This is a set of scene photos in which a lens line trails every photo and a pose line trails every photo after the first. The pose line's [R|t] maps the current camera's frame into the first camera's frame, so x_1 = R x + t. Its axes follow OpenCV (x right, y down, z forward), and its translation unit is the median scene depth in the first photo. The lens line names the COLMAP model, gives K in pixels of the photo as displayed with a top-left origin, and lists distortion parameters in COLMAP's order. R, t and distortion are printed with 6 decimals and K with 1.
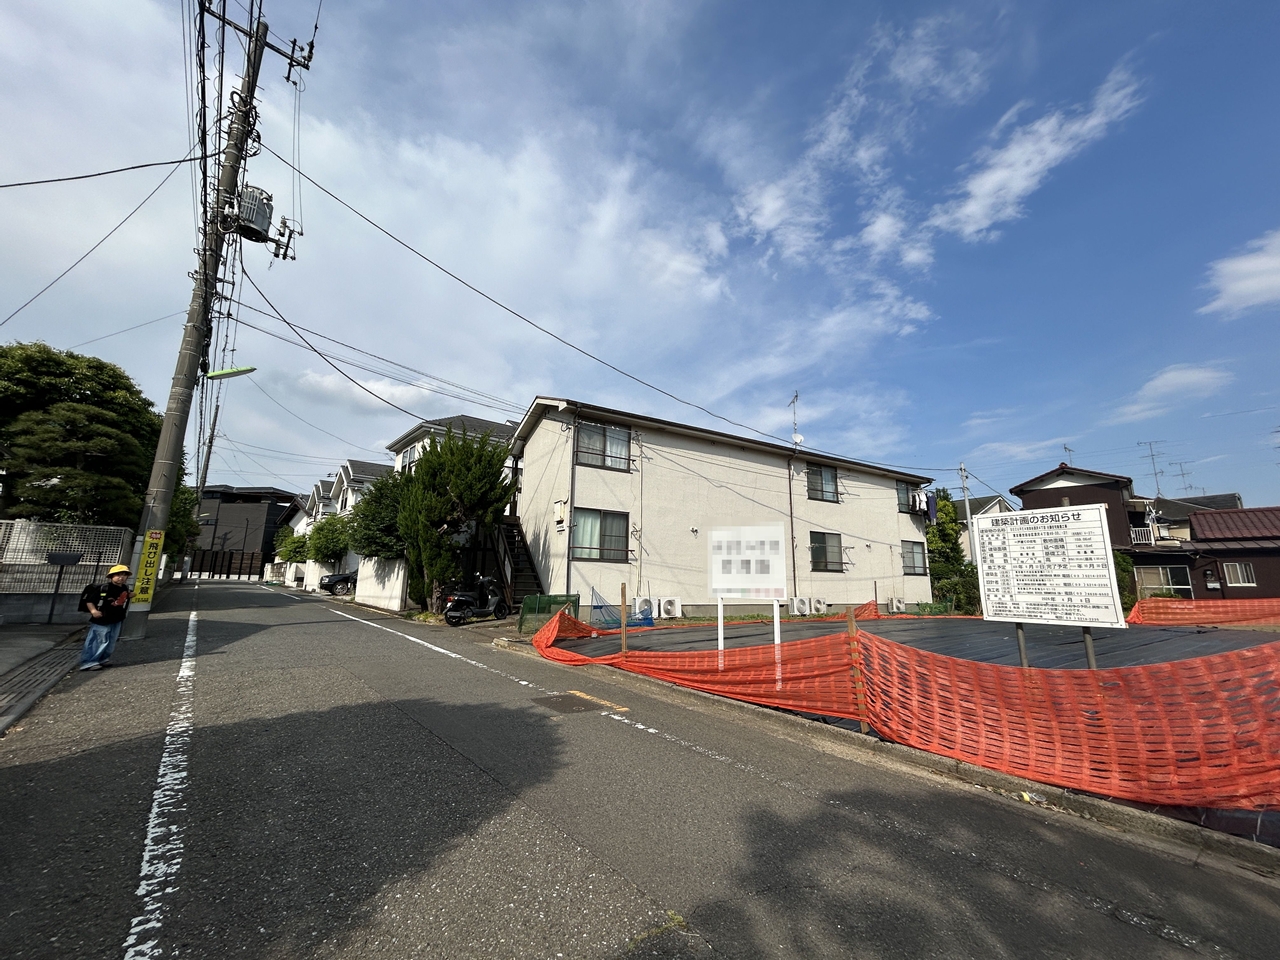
lens RADIAL K [[518.6, 0, 616.0], [0, 518.6, 499.6], [0, 0, 1]] dist [0.007998, -0.000246]
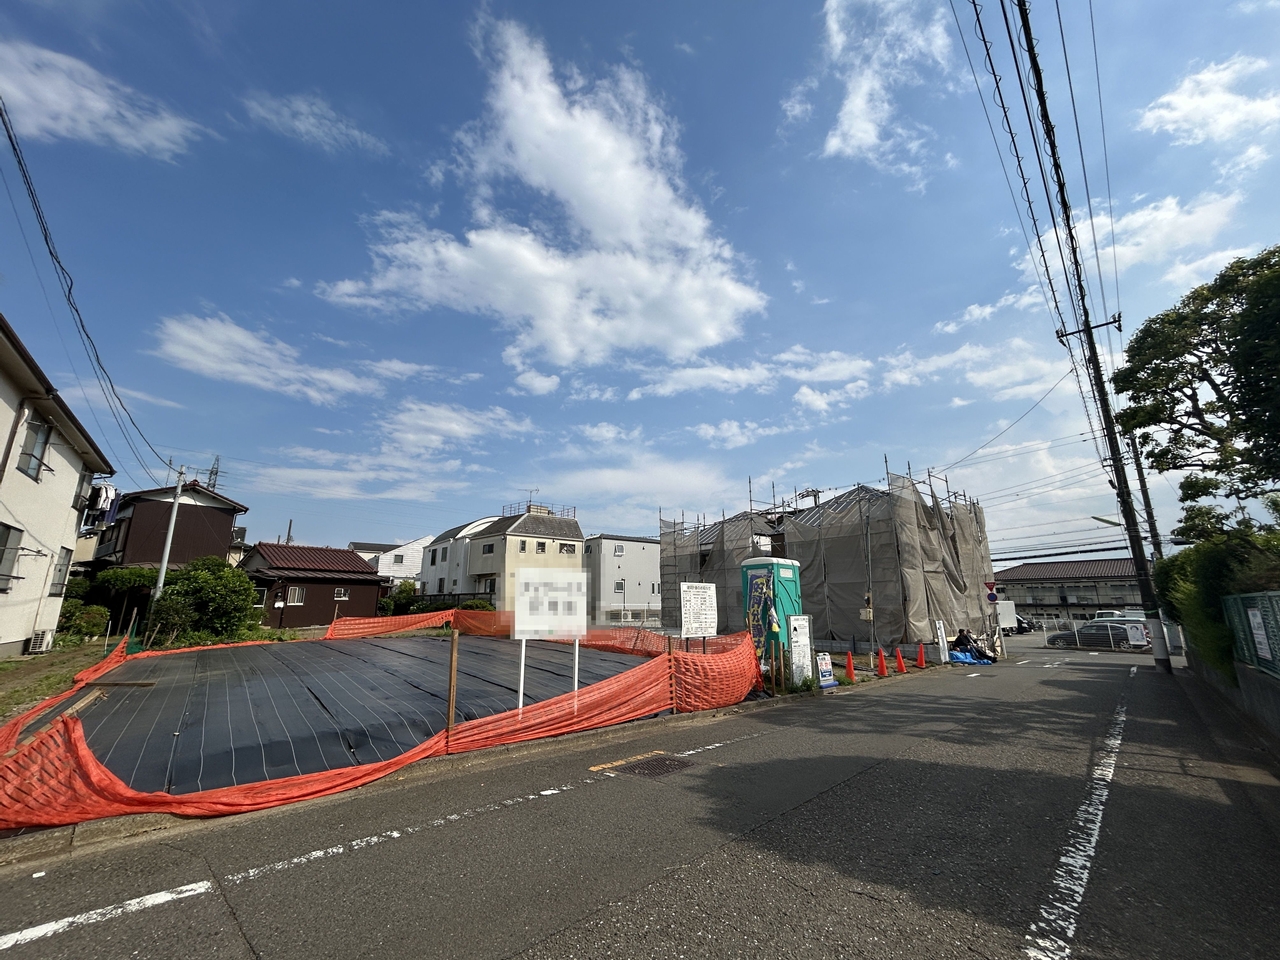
lens RADIAL K [[518.6, 0, 643.1], [0, 518.6, 470.4], [0, 0, 1]] dist [0.007998, -0.000246]
pose [[-0.149915, 0.235286, 0.960295, -0.340126], [-0.163377, 0.952024, -0.258765, 0.041460], [-0.975107, -0.195683, -0.104282, 0.375939]]
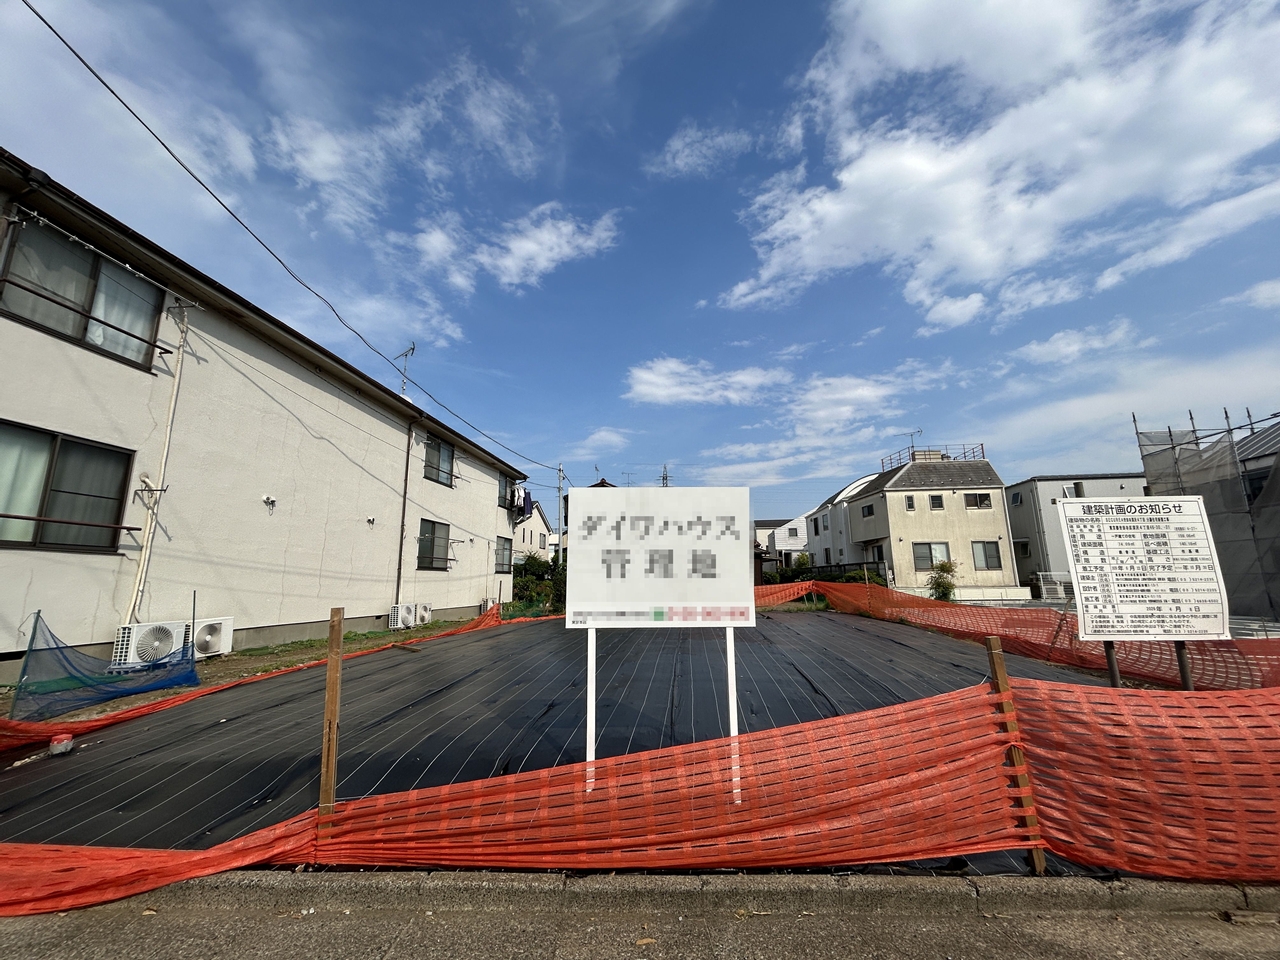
lens RADIAL K [[518.6, 0, 643.5], [0, 518.6, 477.9], [0, 0, 1]] dist [0.007998, -0.000246]
pose [[0.600136, 0.137595, 0.787975, -0.058387], [-0.109783, 0.989941, -0.089249, 0.034379], [-0.792329, -0.032944, 0.609205, 0.259548]]
